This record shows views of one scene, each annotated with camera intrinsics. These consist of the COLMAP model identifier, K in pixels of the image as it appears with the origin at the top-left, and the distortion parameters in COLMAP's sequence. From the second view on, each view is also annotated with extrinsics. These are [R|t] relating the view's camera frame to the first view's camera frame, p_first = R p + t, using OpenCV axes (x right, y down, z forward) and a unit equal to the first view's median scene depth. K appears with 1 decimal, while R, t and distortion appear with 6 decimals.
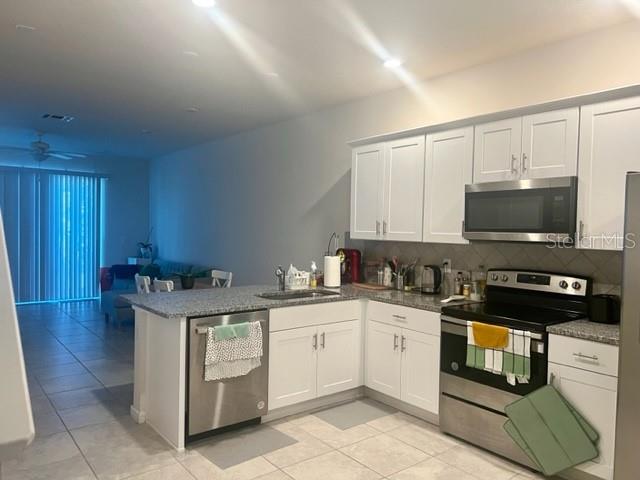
lens RADIAL K [[482.7, 0, 321.4], [0, 482.7, 241.4], [0, 0, 1]] dist [0.068540, -0.039744]
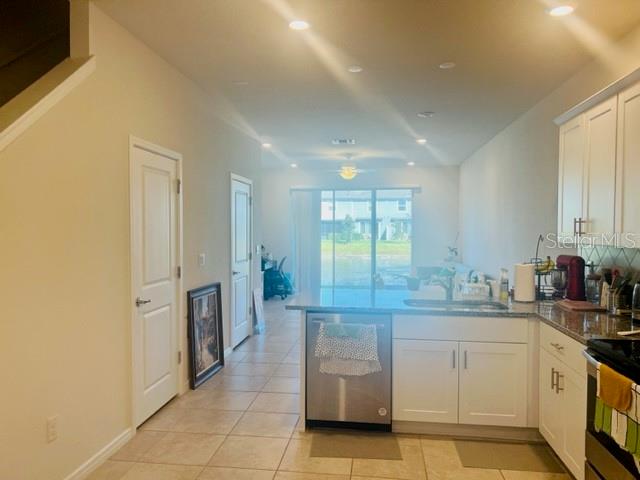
lens RADIAL K [[482.7, 0, 317.1], [0, 482.7, 237.2], [0, 0, 1]] dist [0.068540, -0.039744]
pose [[0.701170, -0.003328, -0.712987, 0.463044], [-0.008597, 0.999877, -0.013123, 0.001258], [0.712943, 0.015331, 0.701055, 0.208543]]
